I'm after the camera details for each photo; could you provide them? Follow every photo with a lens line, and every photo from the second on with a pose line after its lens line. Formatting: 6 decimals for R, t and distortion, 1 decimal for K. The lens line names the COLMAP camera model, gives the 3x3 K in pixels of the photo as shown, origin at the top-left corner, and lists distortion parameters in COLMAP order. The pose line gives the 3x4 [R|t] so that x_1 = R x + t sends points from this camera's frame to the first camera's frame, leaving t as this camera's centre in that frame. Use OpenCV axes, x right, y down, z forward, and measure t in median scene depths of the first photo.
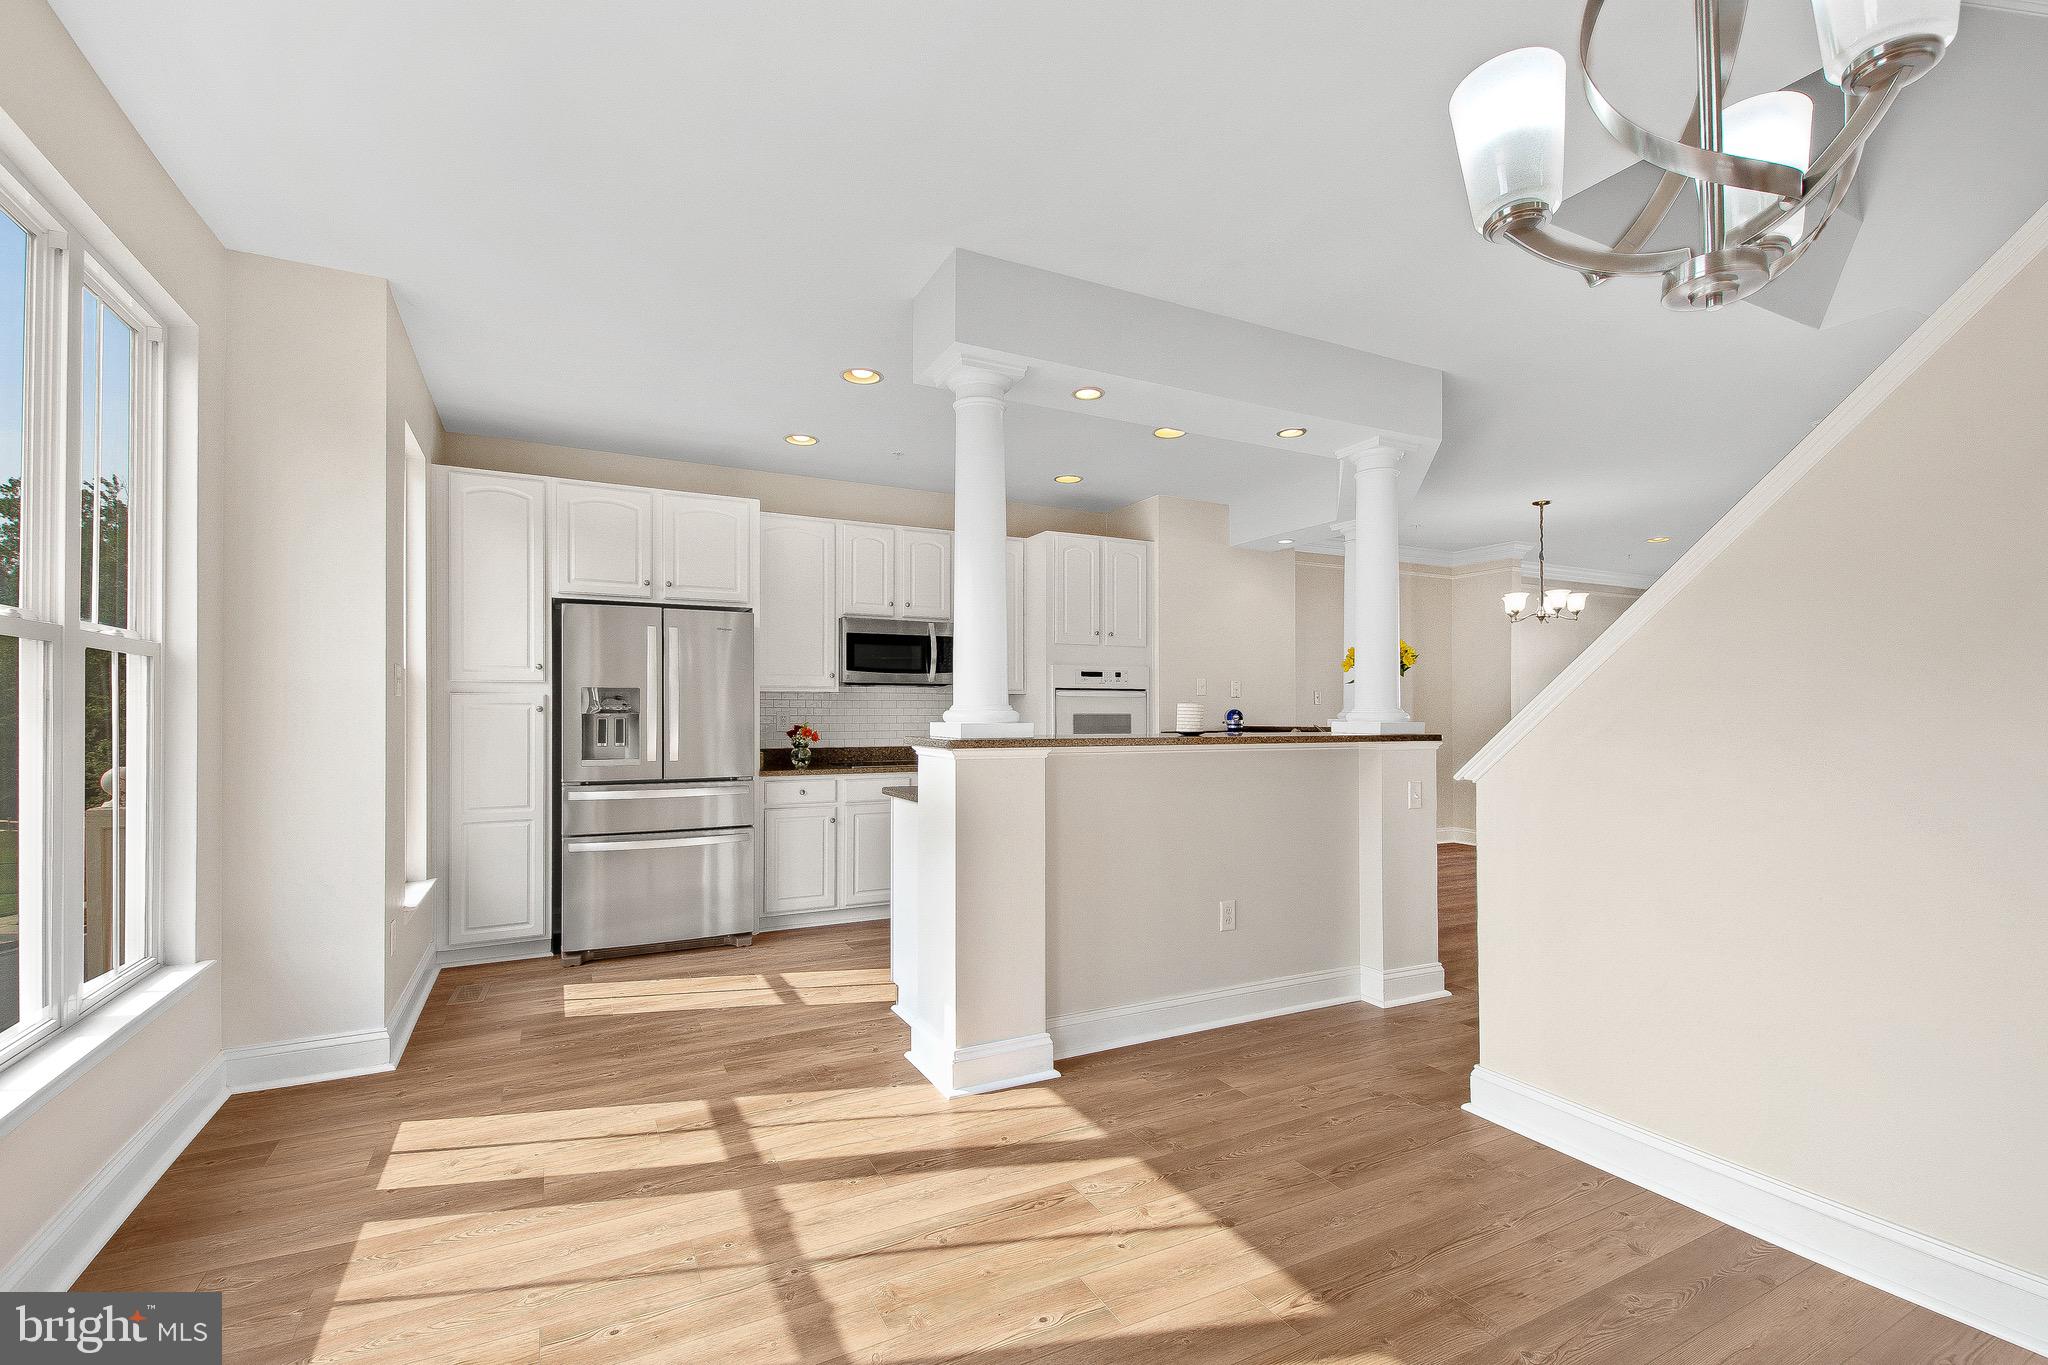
lens RADIAL K [[887.3, 0, 1019.1], [0, 887.3, 710.4], [0, 0, 1]] dist [-0.008924, 0.000001]
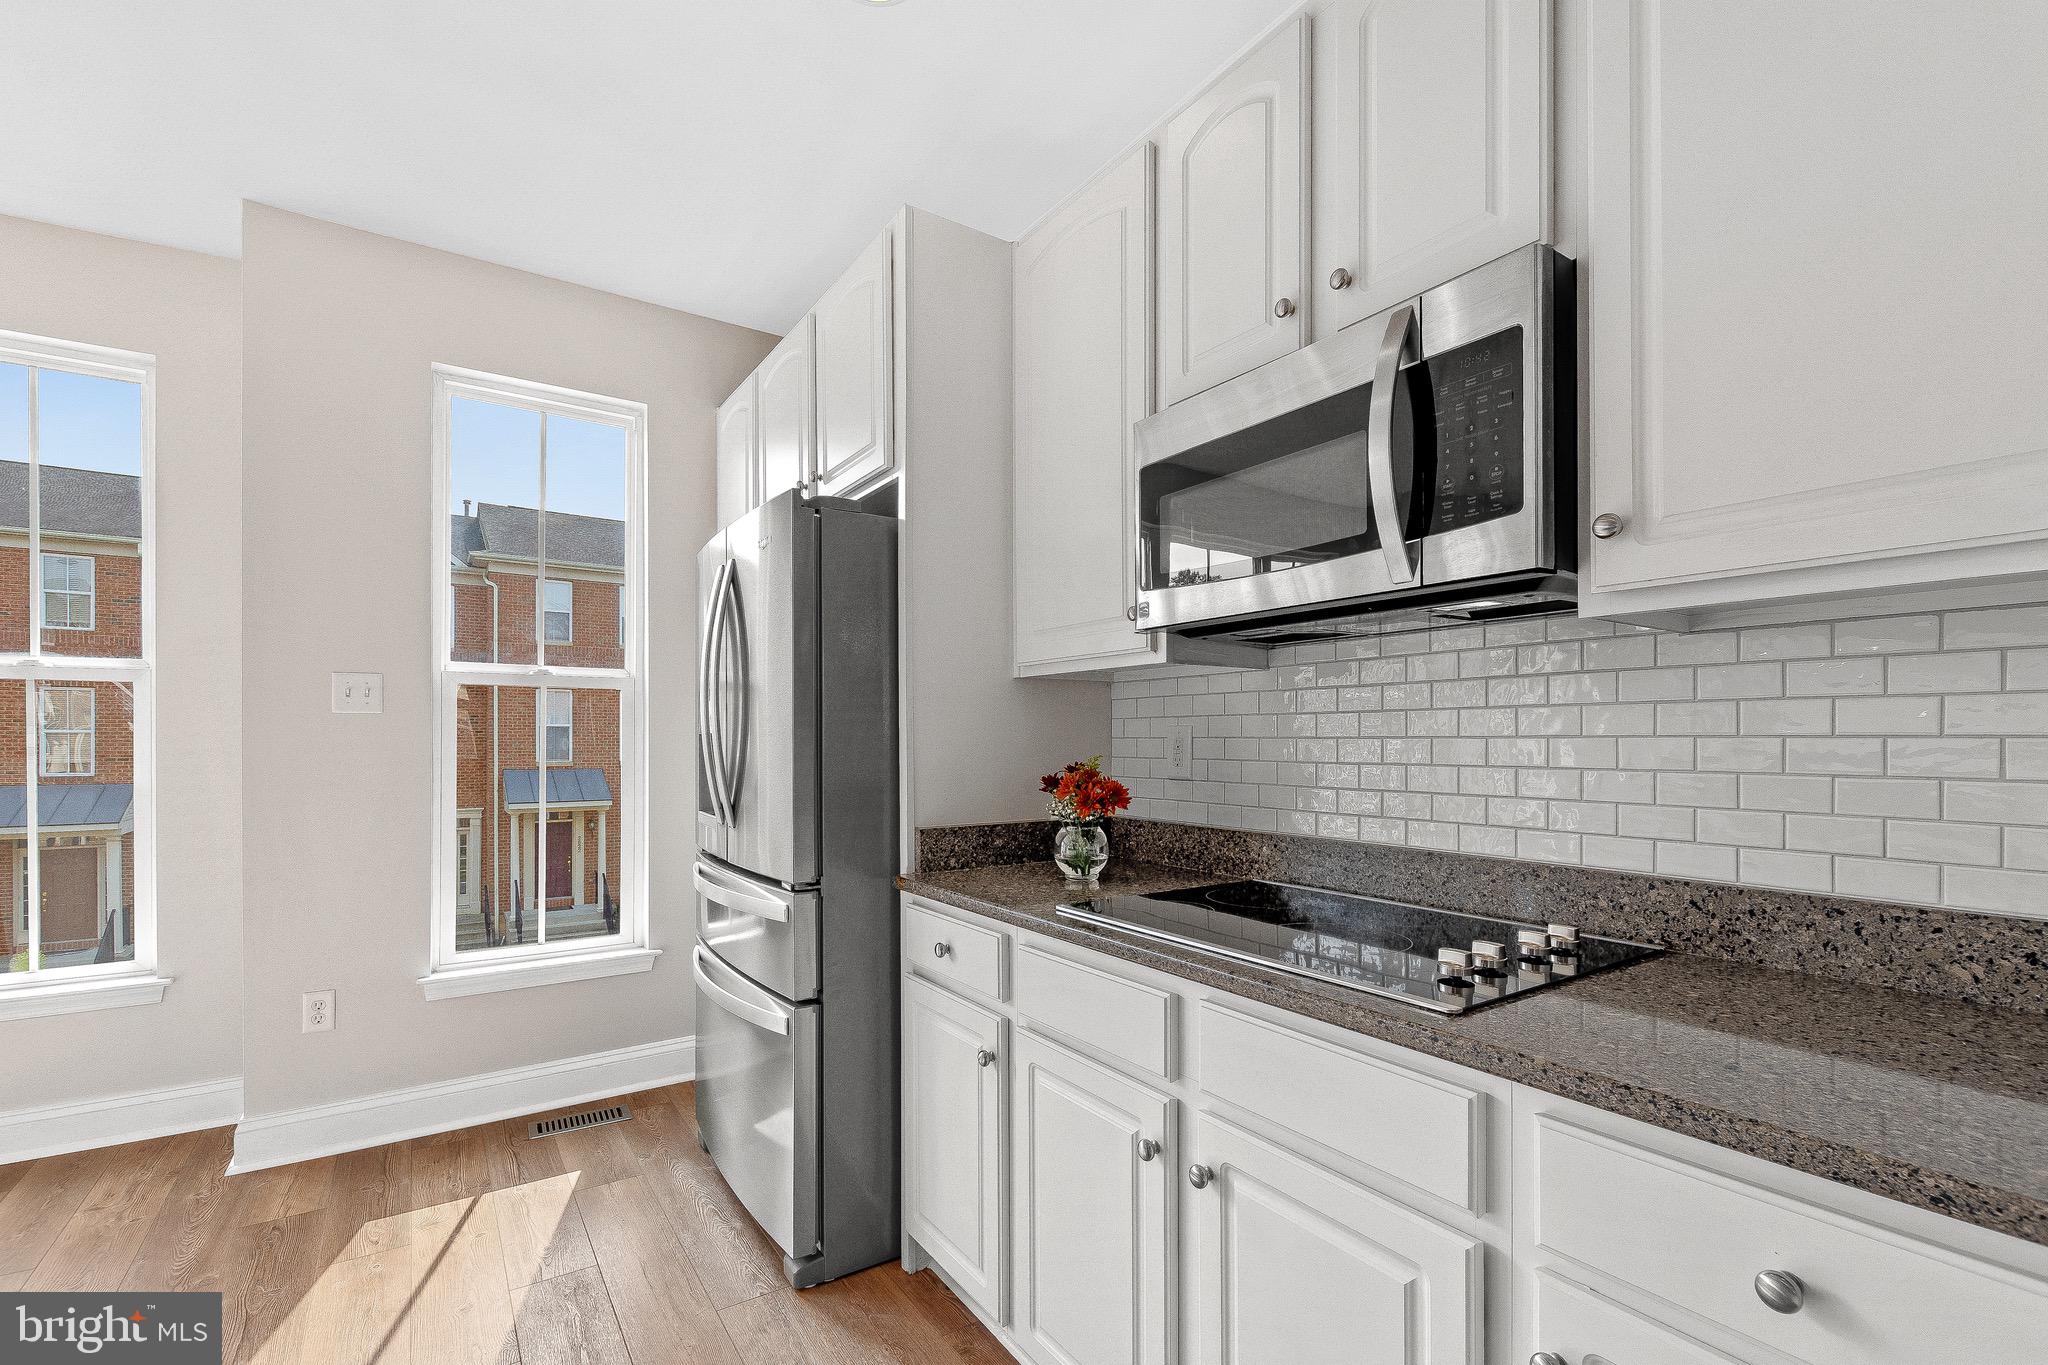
lens RADIAL K [[887.3, 0, 1019.1], [0, 887.3, 710.4], [0, 0, 1]] dist [-0.008924, 0.000001]
pose [[0.131589, -0.021378, -0.991074, 0.121634], [0.015941, 0.999684, -0.019447, 0.001403], [0.991176, -0.013239, 0.131888, 0.968484]]
